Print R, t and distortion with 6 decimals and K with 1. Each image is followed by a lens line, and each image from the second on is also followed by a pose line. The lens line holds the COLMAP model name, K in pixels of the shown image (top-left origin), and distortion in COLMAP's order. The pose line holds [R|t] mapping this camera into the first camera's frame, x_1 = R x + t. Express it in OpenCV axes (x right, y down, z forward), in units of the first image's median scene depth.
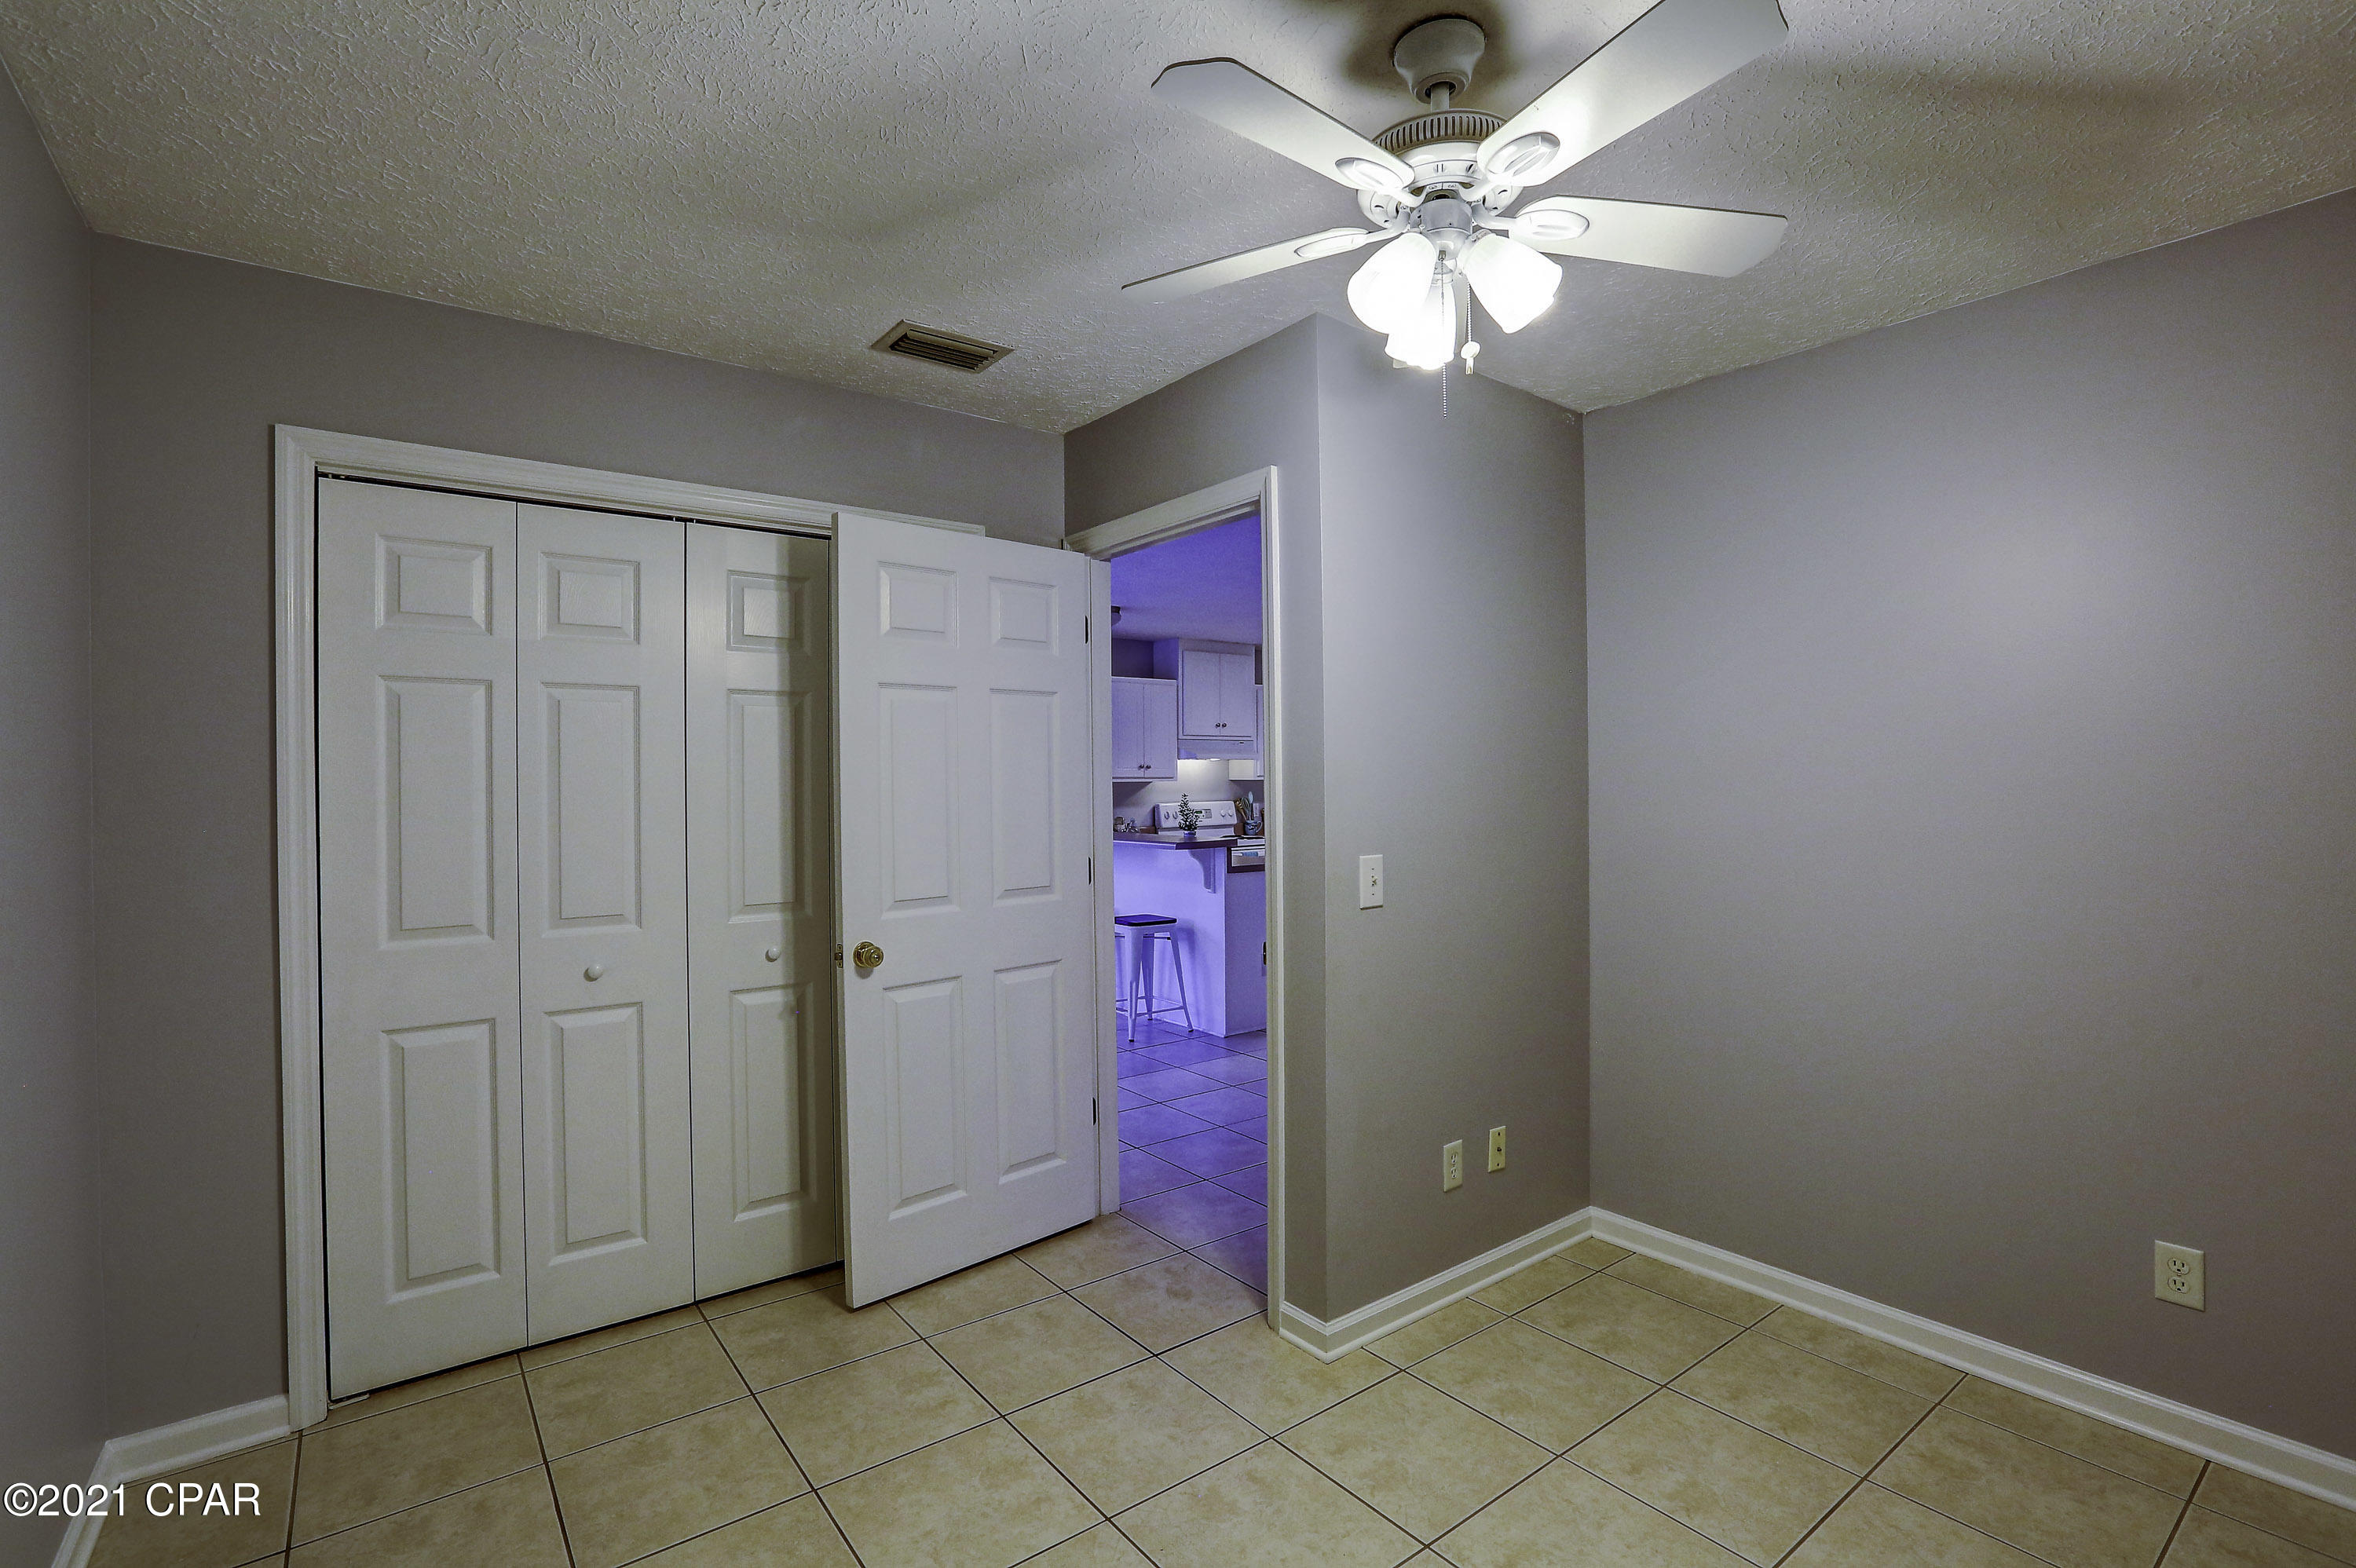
lens RADIAL K [[1074.5, 0, 1178.0], [0, 1074.5, 784.0], [0, 0, 1]] dist [-0.000270, -0.000014]
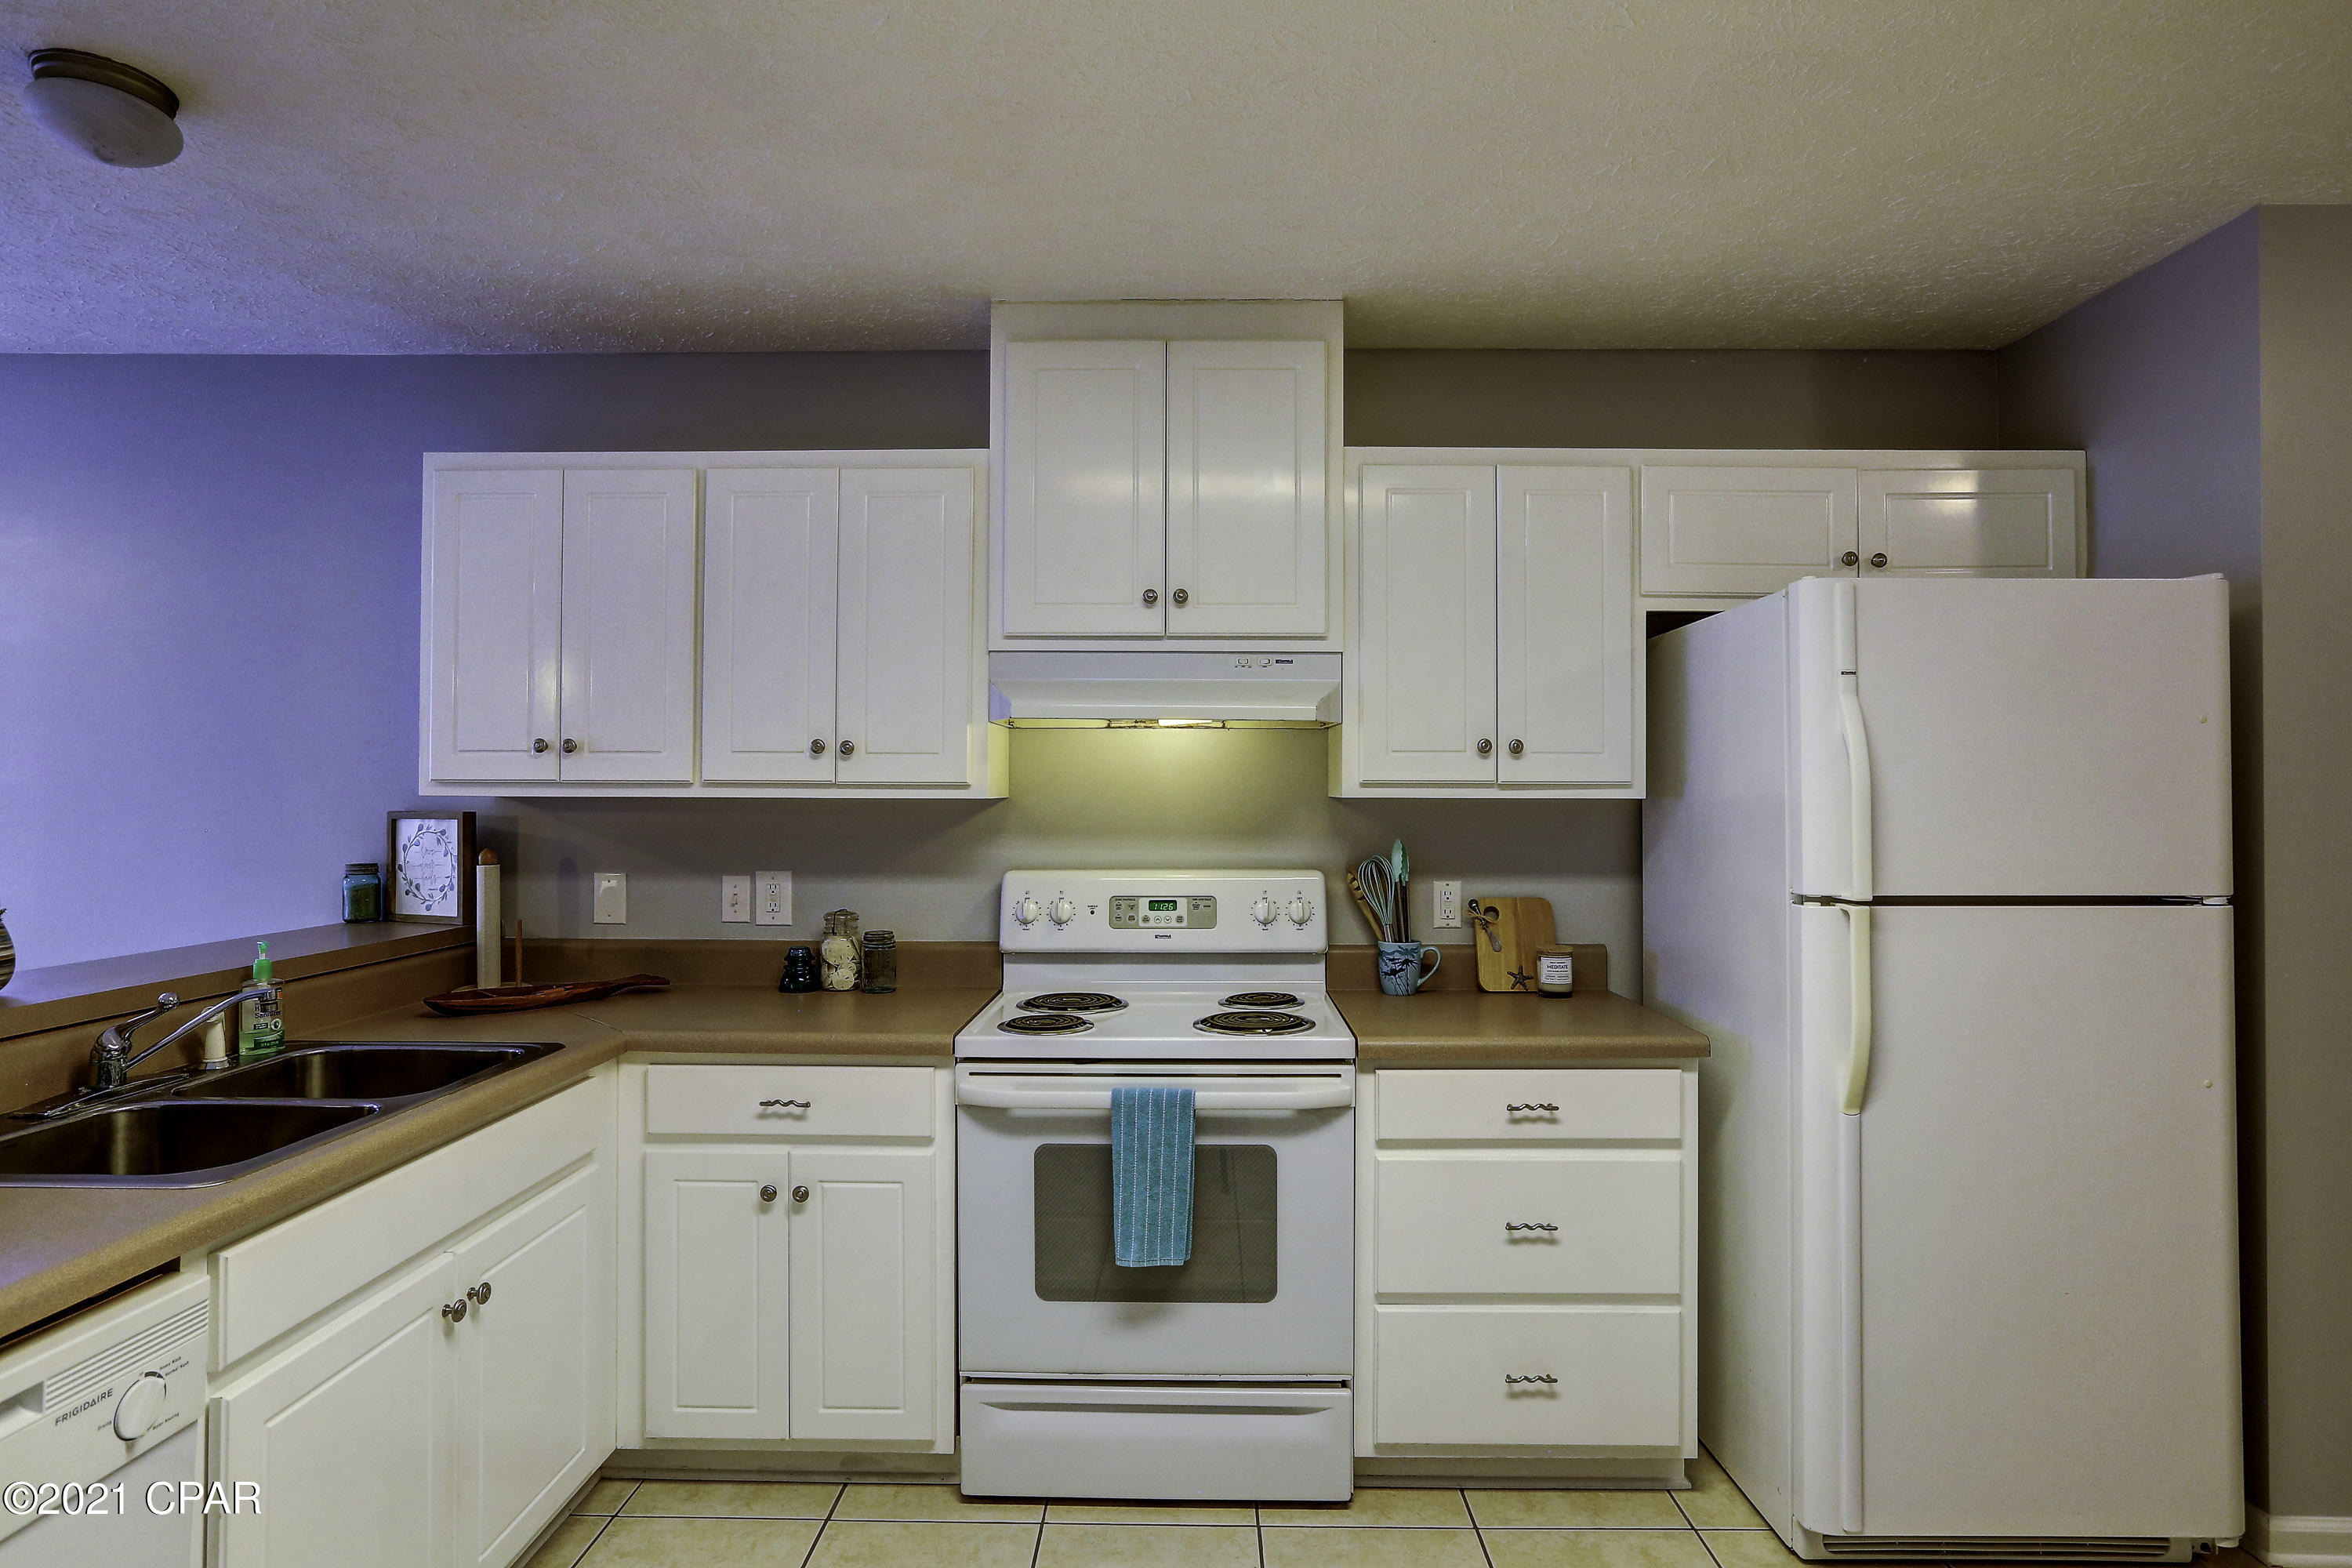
lens RADIAL K [[1246.7, 0, 1176.0], [0, 1246.7, 784.0], [0, 0, 1]] dist [-0.073804, 0.065149]
pose [[0.794316, 0.011988, -0.607387, 0.235882], [-0.014841, 0.999890, 0.000327, -0.007265], [0.607324, 0.008755, 0.794406, 0.749881]]
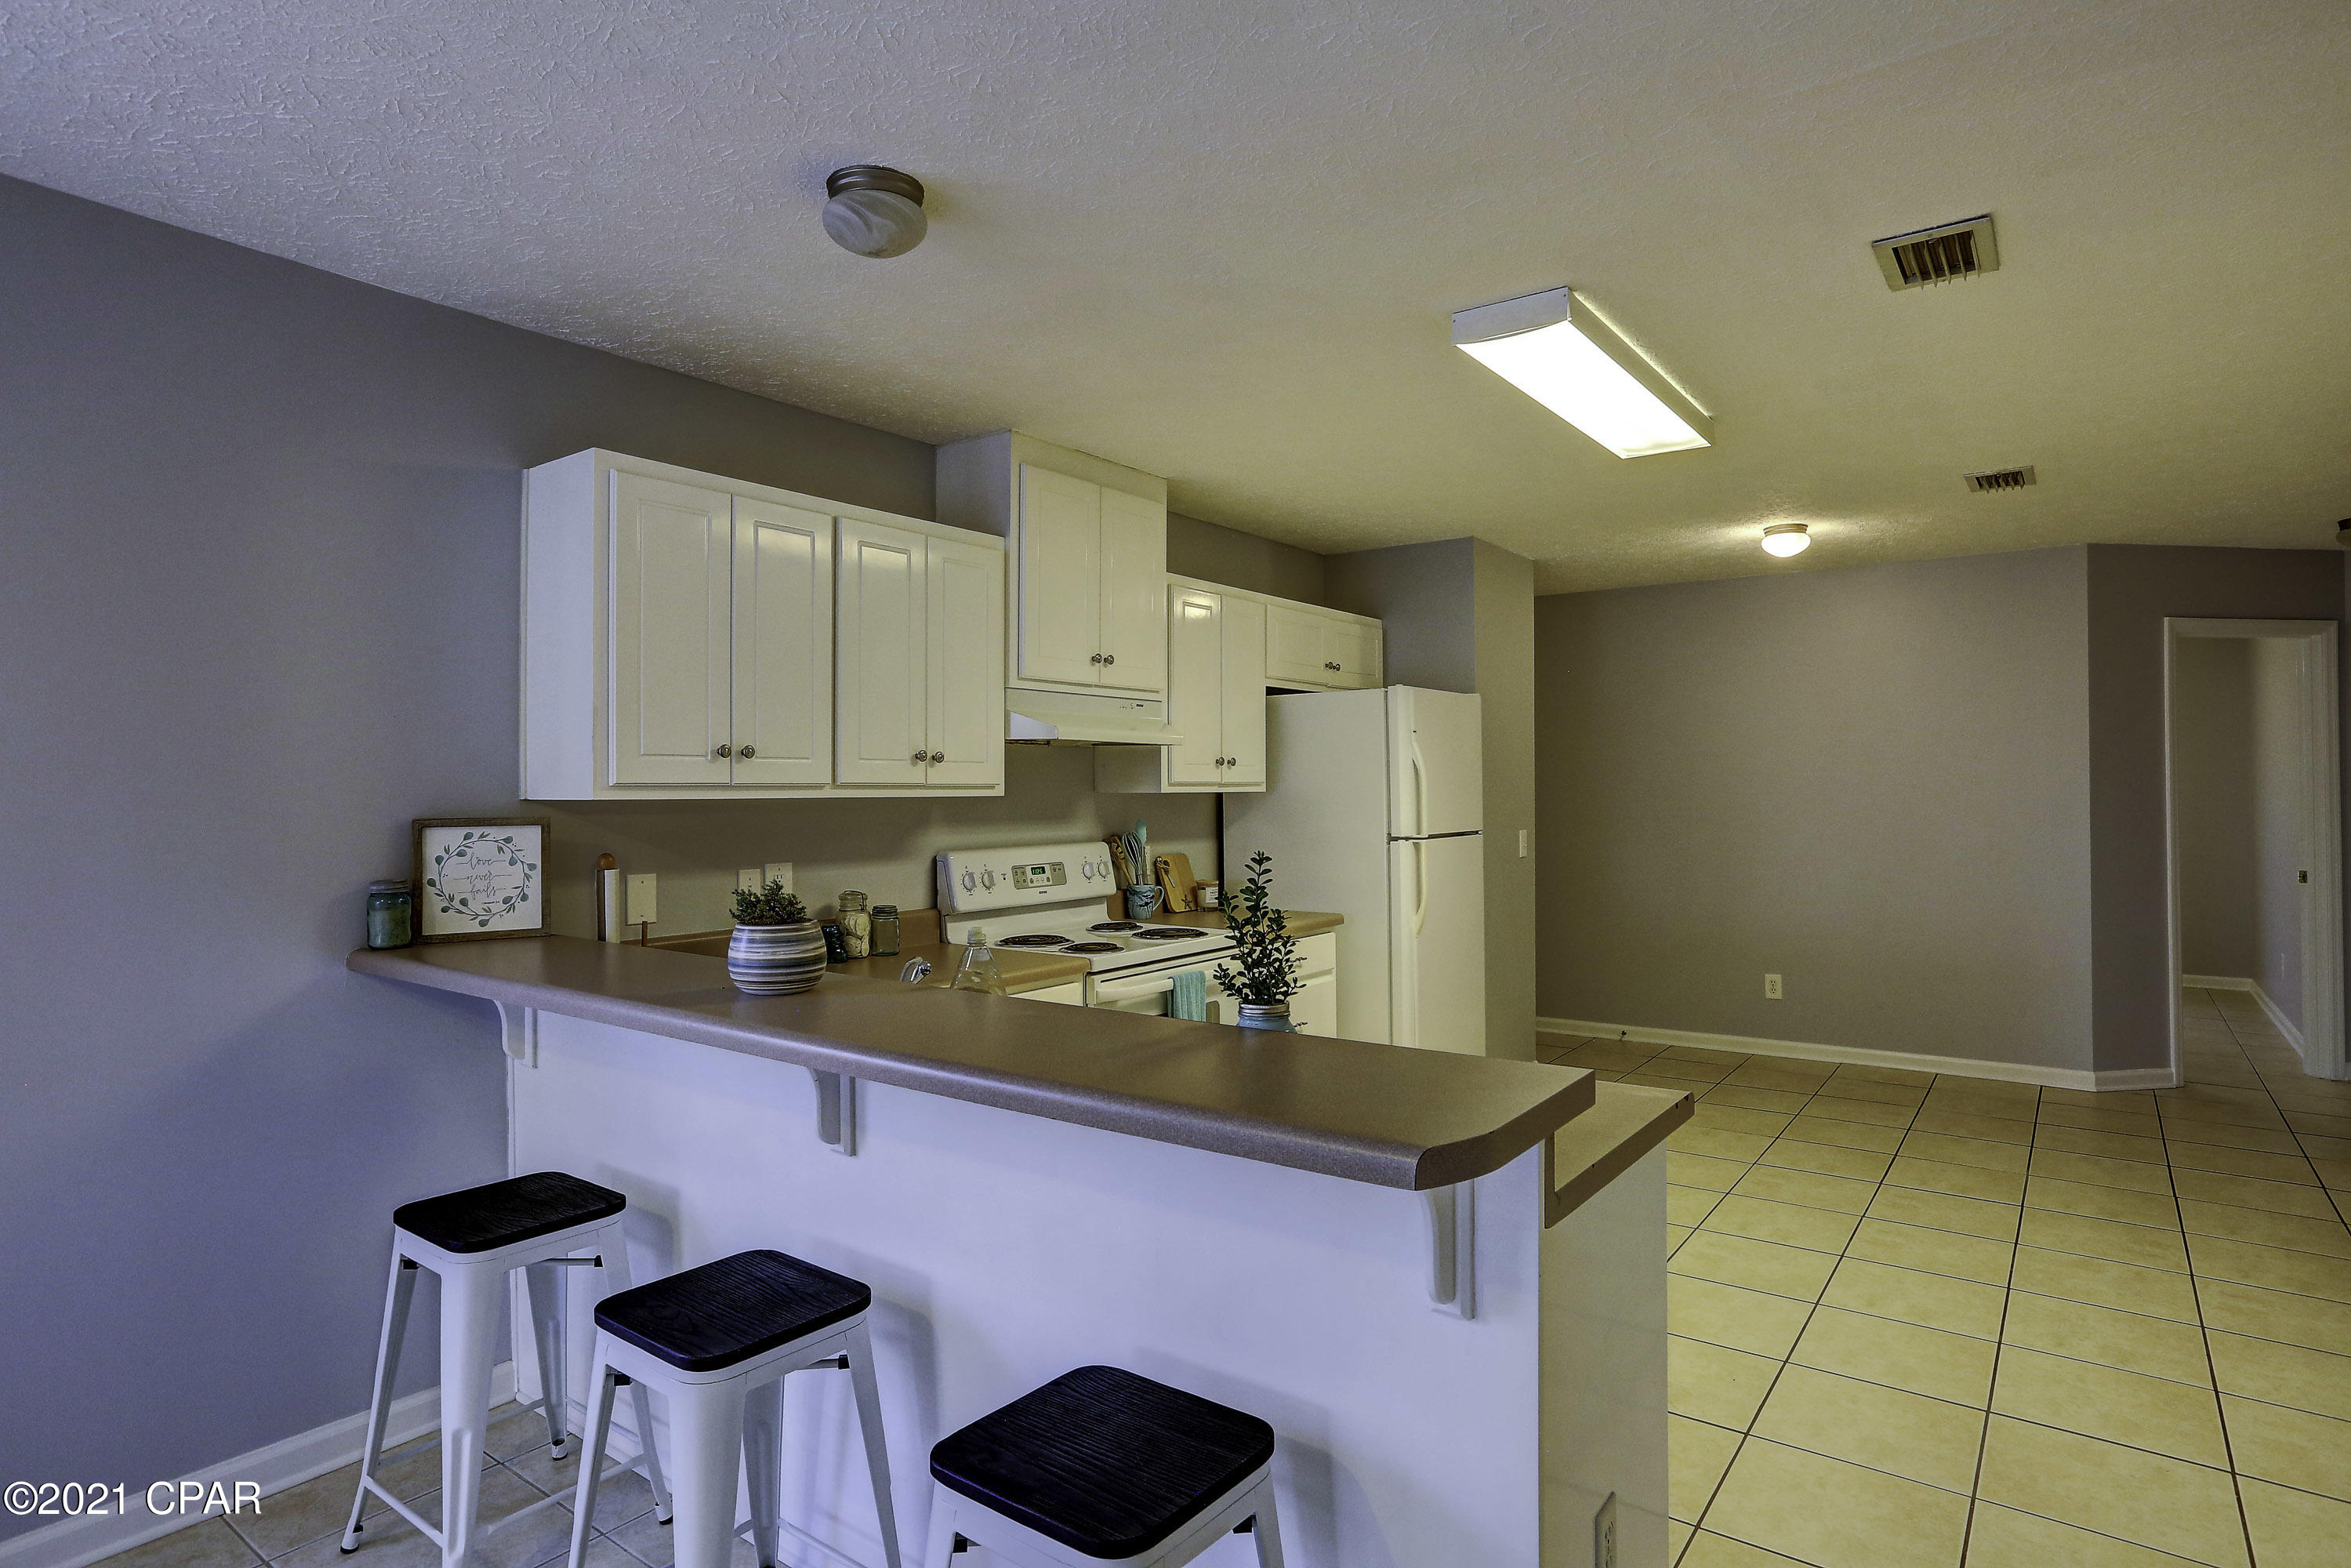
lens RADIAL K [[1250.3, 0, 1175.5], [0, 1250.3, 784.0], [0, 0, 1]] dist [0.000809, 0.000661]
pose [[0.961347, 0.009171, 0.275186, -0.064616], [-0.007004, 0.999936, -0.008858, -0.003280], [-0.275249, 0.006588, 0.961350, 0.533434]]
